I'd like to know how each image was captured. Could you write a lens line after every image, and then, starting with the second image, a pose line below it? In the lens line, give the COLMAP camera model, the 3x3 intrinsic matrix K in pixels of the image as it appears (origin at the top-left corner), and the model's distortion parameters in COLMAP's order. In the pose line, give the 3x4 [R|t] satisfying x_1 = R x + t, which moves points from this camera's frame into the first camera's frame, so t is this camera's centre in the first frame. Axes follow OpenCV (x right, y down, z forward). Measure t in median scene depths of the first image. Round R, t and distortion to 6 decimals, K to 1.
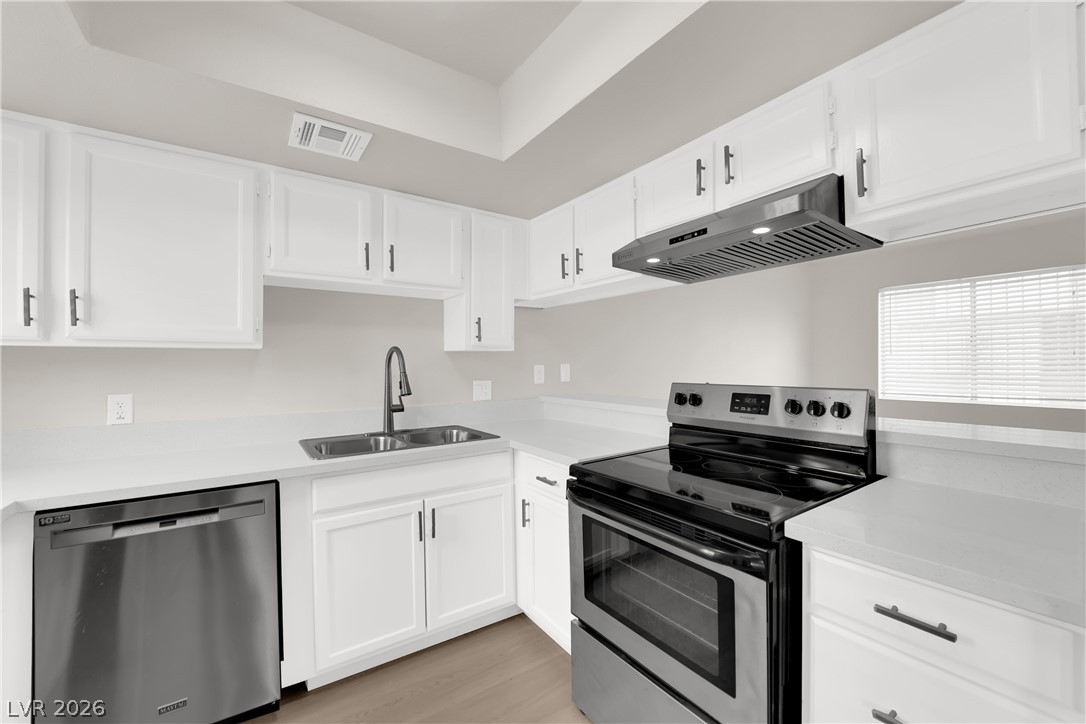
lens RADIAL K [[437.4, 0, 543.8], [0, 437.4, 362.4], [0, 0, 1]] dist [-0.008317, -0.004794]
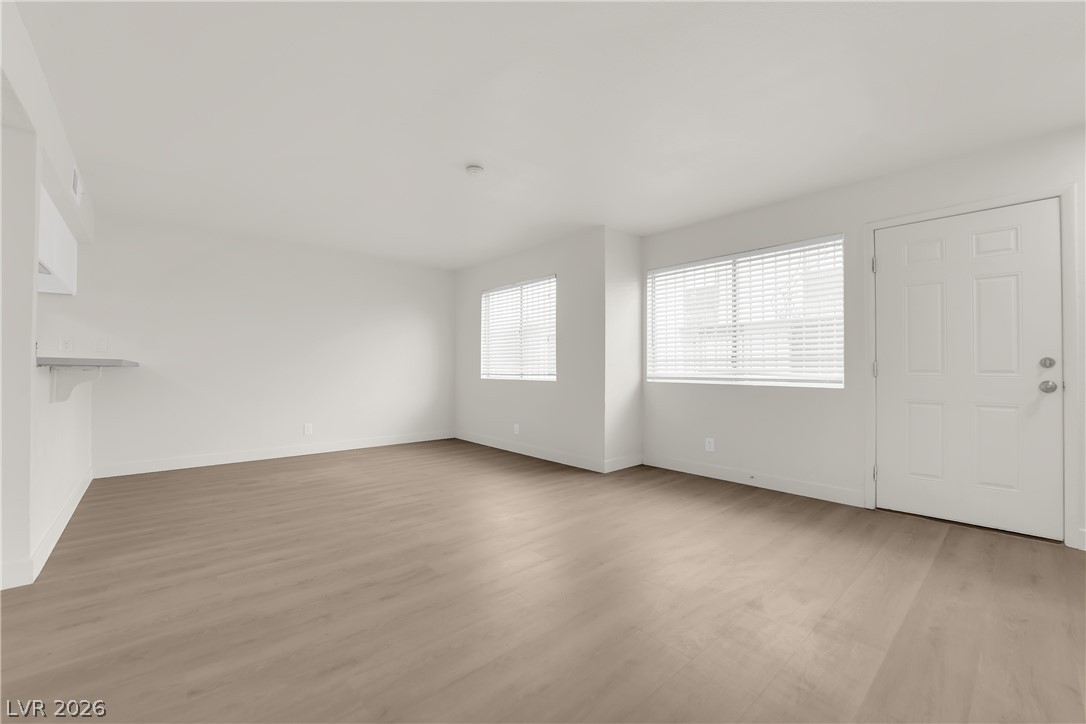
lens RADIAL K [[437.4, 0, 543.8], [0, 437.4, 362.4], [0, 0, 1]] dist [-0.008317, -0.004794]
pose [[0.992026, 0.011183, 0.125535, 2.019190], [-0.009782, 0.999883, -0.011771, 0.130099], [-0.125652, 0.010450, 0.992019, -0.724544]]
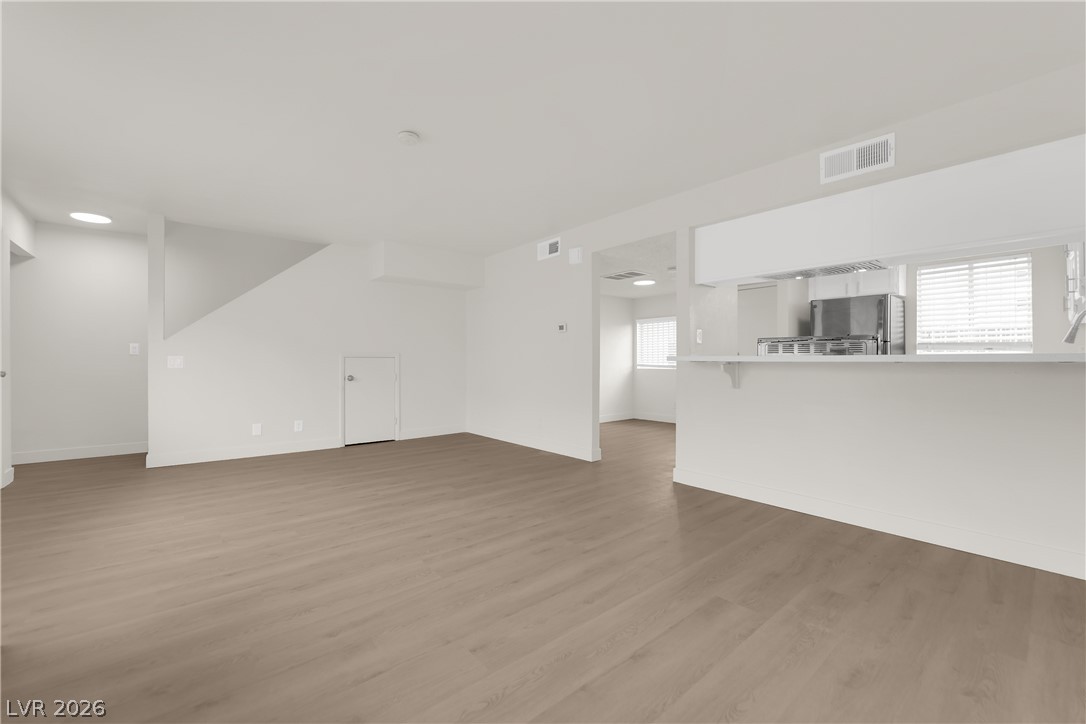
lens RADIAL K [[437.4, 0, 543.8], [0, 437.4, 362.4], [0, 0, 1]] dist [-0.008317, -0.004794]
pose [[-0.995460, 0.007243, -0.094904, 1.645035], [0.006822, 0.999965, 0.004760, 0.134676], [0.094935, 0.004091, -0.995475, 2.501143]]
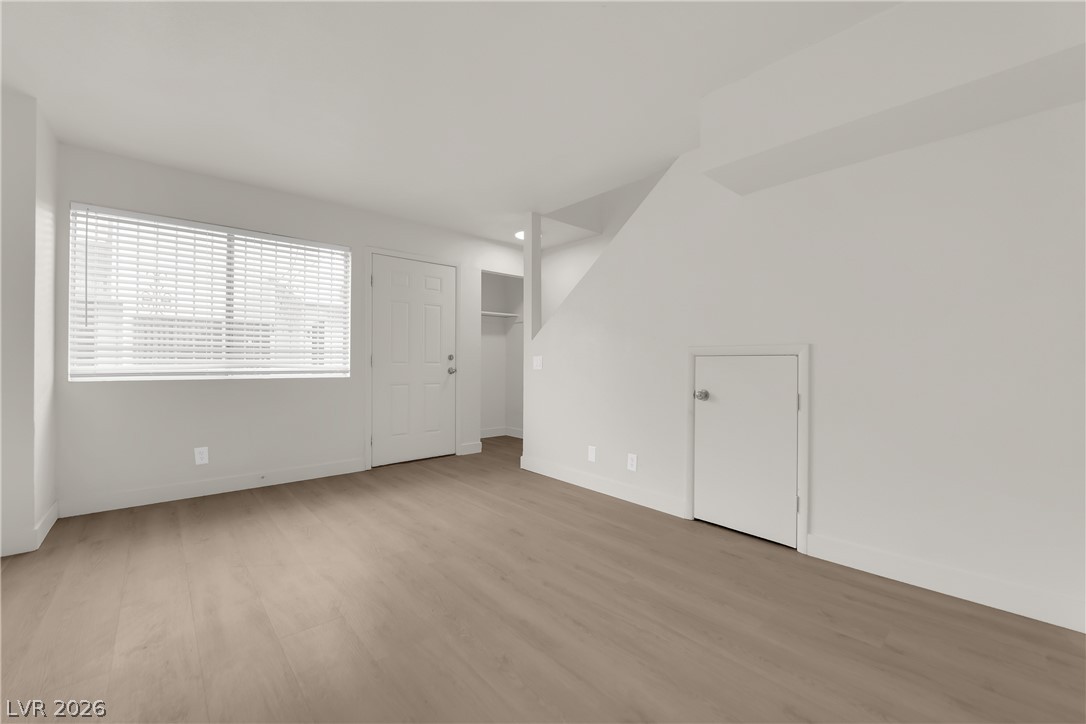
lens RADIAL K [[437.4, 0, 543.8], [0, 437.4, 362.4], [0, 0, 1]] dist [-0.008317, -0.004794]
pose [[-0.125620, 0.003530, 0.992072, 1.198022], [-0.002975, 0.999988, -0.003934, 0.136805], [-0.992074, -0.003446, -0.125608, 0.231970]]
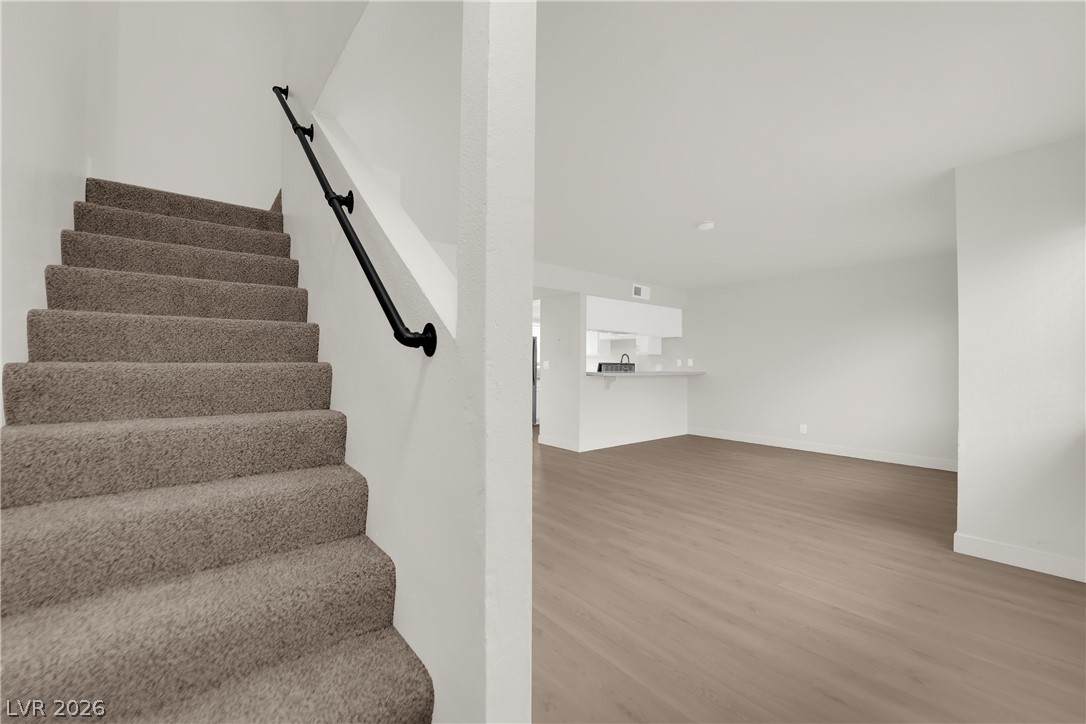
lens RADIAL K [[437.4, 0, 543.8], [0, 437.4, 362.4], [0, 0, 1]] dist [-0.008317, -0.004794]
pose [[0.079737, 0.001291, -0.996815, 4.014029], [-0.006756, 0.999977, 0.000754, 0.045878], [0.996793, 0.006674, 0.079744, 0.021969]]
